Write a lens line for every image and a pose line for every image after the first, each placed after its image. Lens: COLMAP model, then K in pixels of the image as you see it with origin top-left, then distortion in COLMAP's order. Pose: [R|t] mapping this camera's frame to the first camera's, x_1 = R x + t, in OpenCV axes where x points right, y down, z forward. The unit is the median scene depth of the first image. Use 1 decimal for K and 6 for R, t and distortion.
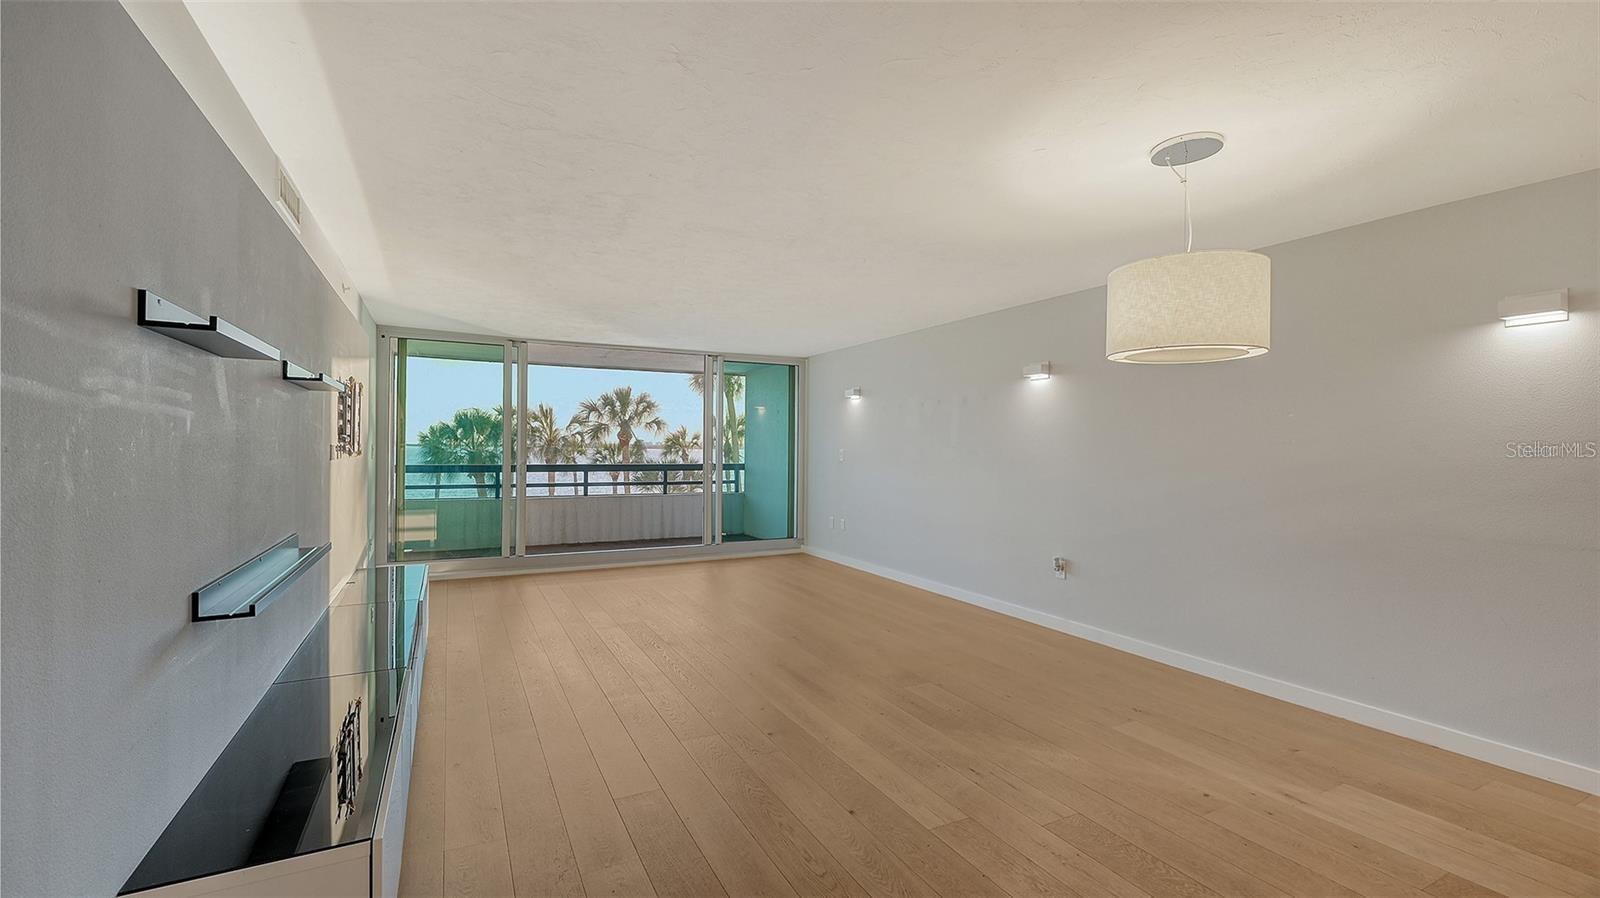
lens RADIAL K [[679.1, 0, 797.1], [0, 679.1, 450.6], [0, 0, 1]] dist [-0.003164, 0.000744]
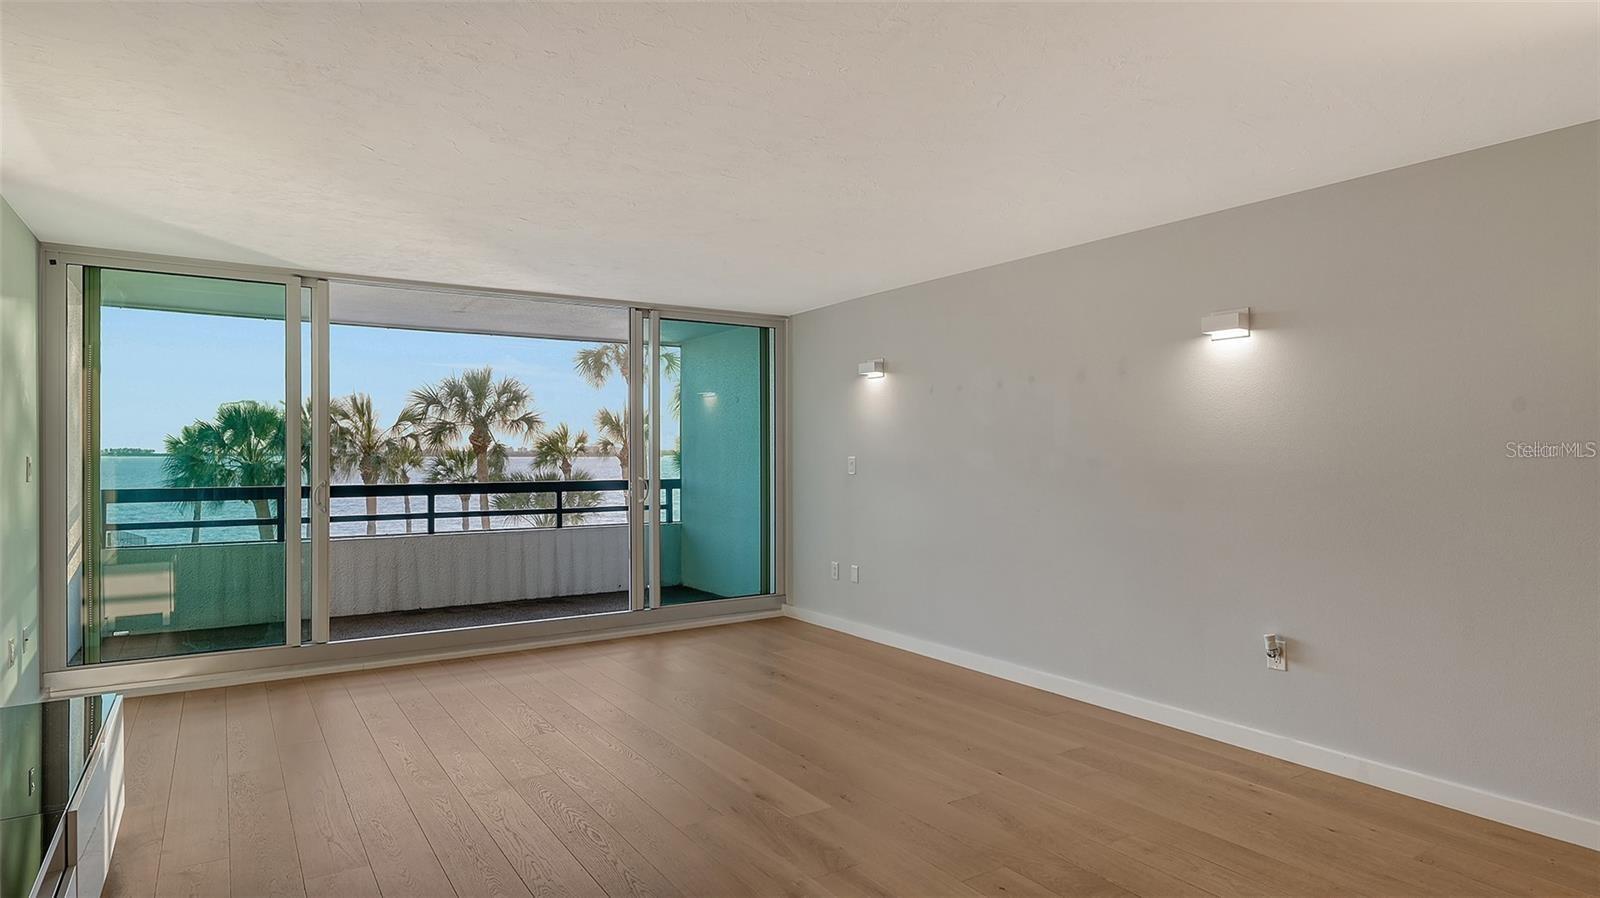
lens RADIAL K [[885.2, 0, 822.8], [0, 885.2, 459.9], [0, 0, 1]] dist [-0.005265, -0.002246]
pose [[0.991970, -0.009986, 0.126078, -0.028874], [0.009534, 0.999946, 0.004193, -0.001020], [-0.126113, -0.002957, 0.992011, 0.075856]]
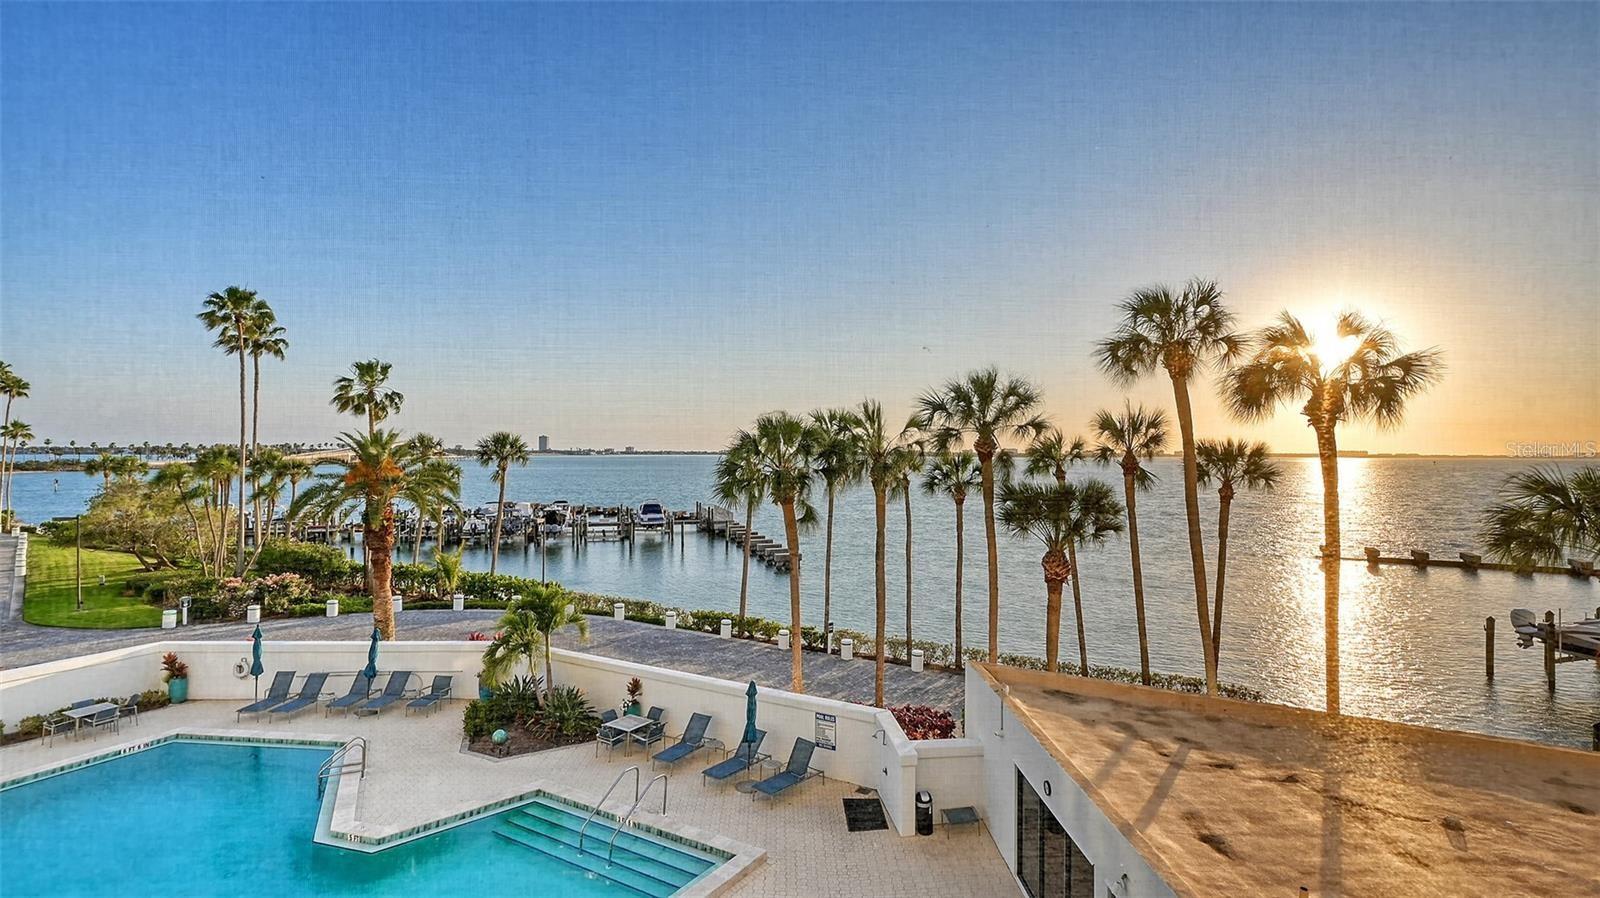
lens RADIAL K [[709.4, 0, 802.0], [0, 709.4, 455.0], [0, 0, 1]] dist [0.006848, -0.002380]
pose [[0.903177, -0.003530, -0.429254, -0.190139], [0.001521, 0.999986, -0.005022, -0.015658], [0.429266, 0.003883, 0.903170, 0.481513]]
